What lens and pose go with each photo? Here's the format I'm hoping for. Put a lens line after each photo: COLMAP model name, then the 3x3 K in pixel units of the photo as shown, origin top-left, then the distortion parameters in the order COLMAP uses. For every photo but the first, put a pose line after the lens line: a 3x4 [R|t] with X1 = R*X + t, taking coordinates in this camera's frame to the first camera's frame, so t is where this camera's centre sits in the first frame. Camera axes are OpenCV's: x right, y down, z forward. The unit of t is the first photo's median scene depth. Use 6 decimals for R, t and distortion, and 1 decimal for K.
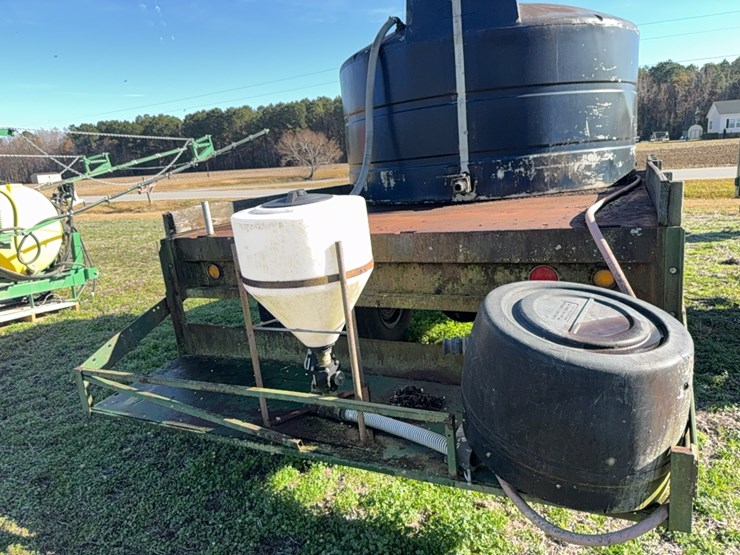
lens RADIAL K [[523.8, 0, 369.7], [0, 523.8, 281.7], [0, 0, 1]] dist [0.034291, -0.052223]
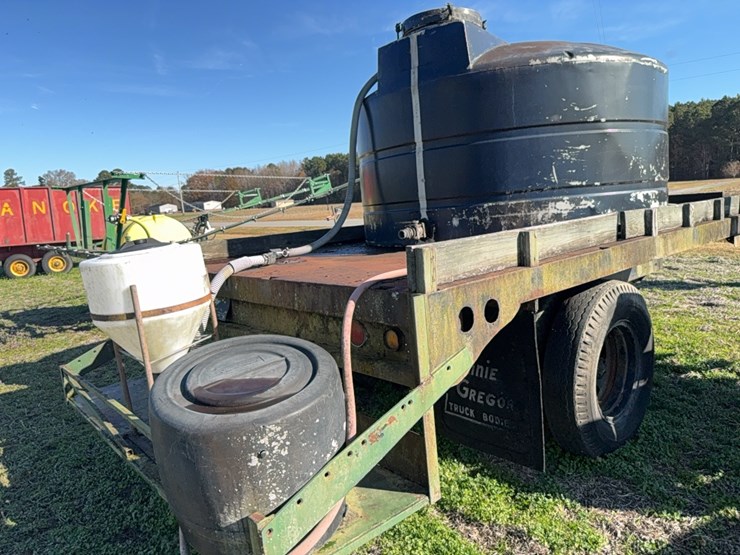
lens RADIAL K [[523.8, 0, 371.6], [0, 523.8, 282.3], [0, 0, 1]] dist [0.034291, -0.052223]
pose [[0.926376, 0.065761, -0.370813, 0.482743], [-0.083097, 0.996061, -0.030951, -0.050321], [0.367317, 0.059485, 0.928192, 0.046257]]
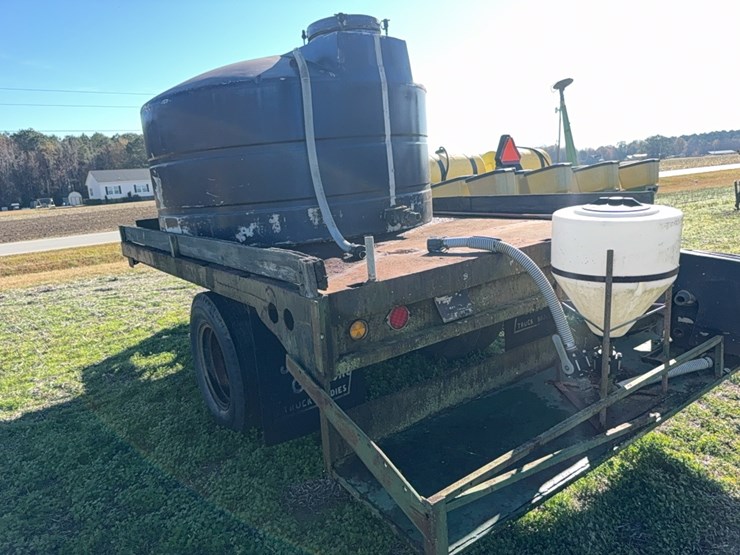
lens RADIAL K [[523.8, 0, 370.4], [0, 523.8, 283.4], [0, 0, 1]] dist [0.034291, -0.052223]
pose [[0.478311, -0.137930, 0.867291, -0.845626], [0.240856, 0.970323, 0.021483, -0.088216], [-0.844516, 0.198617, 0.497338, 0.546394]]
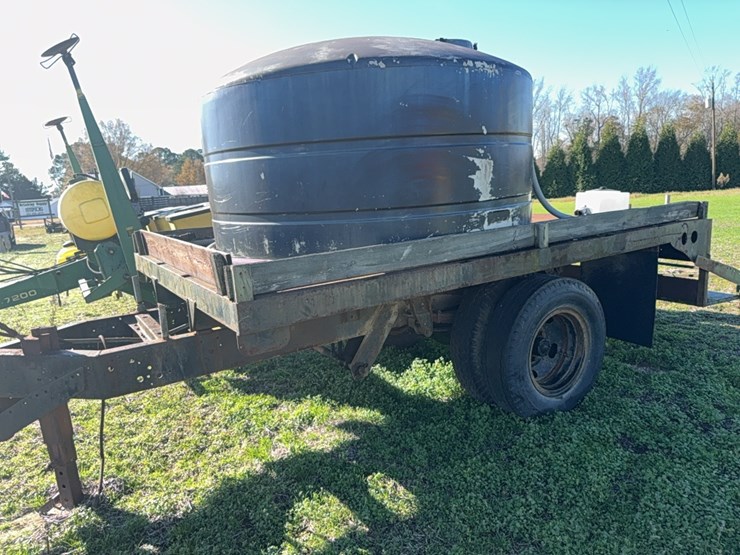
lens RADIAL K [[523.8, 0, 371.5], [0, 523.8, 278.8], [0, 0, 1]] dist [0.034291, -0.052223]
pose [[-0.847350, 0.039126, 0.529592, -0.336369], [0.243726, 0.914694, 0.322386, -0.555459], [-0.471800, 0.402249, -0.784602, 2.359935]]
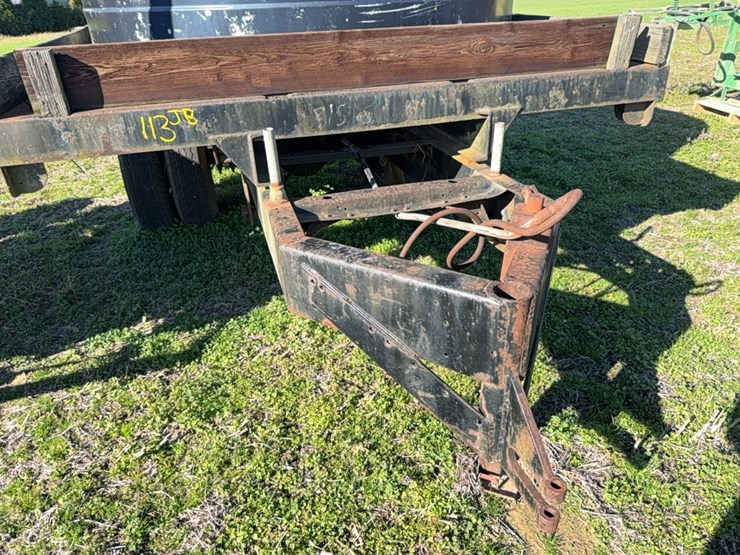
lens RADIAL K [[523.8, 0, 369.8], [0, 523.8, 284.2], [0, 0, 1]] dist [0.034291, -0.052223]
pose [[-0.729442, 0.426906, -0.534478, 0.903413], [-0.058256, 0.739742, 0.670364, -0.568308], [0.681558, 0.520128, -0.514729, 2.152370]]
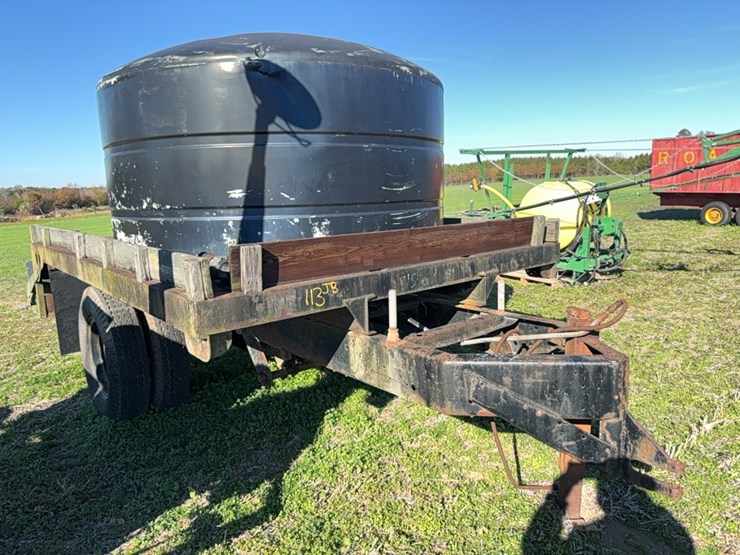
lens RADIAL K [[523.8, 0, 369.5], [0, 523.8, 279.4], [0, 0, 1]] dist [0.034291, -0.052223]
pose [[-0.393193, 0.249396, -0.884987, 1.294089], [-0.139401, 0.935215, 0.325485, -0.579970], [0.908827, 0.251346, -0.332954, 1.953674]]
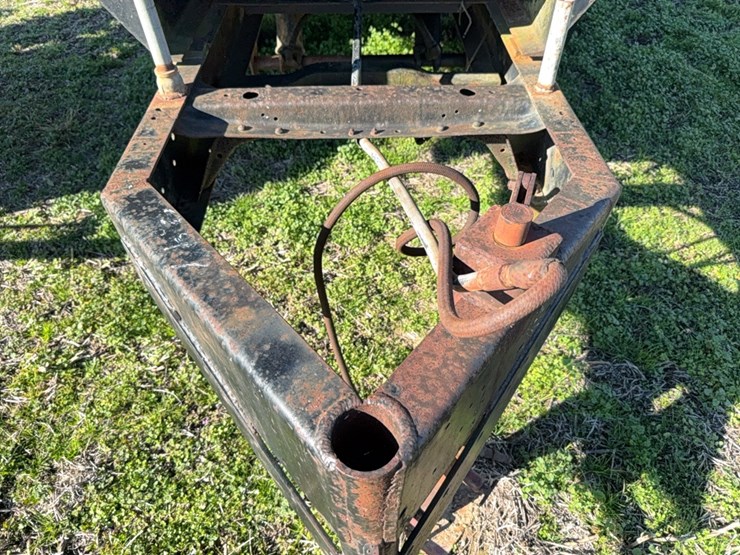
lens RADIAL K [[523.8, 0, 370.3], [0, 523.8, 282.1], [0, 0, 1]] dist [0.034291, -0.052223]
pose [[-0.885320, 0.399251, -0.238341, 0.660526], [-0.014736, 0.488233, 0.872589, -0.509109], [0.464748, 0.776033, -0.426359, 2.071094]]
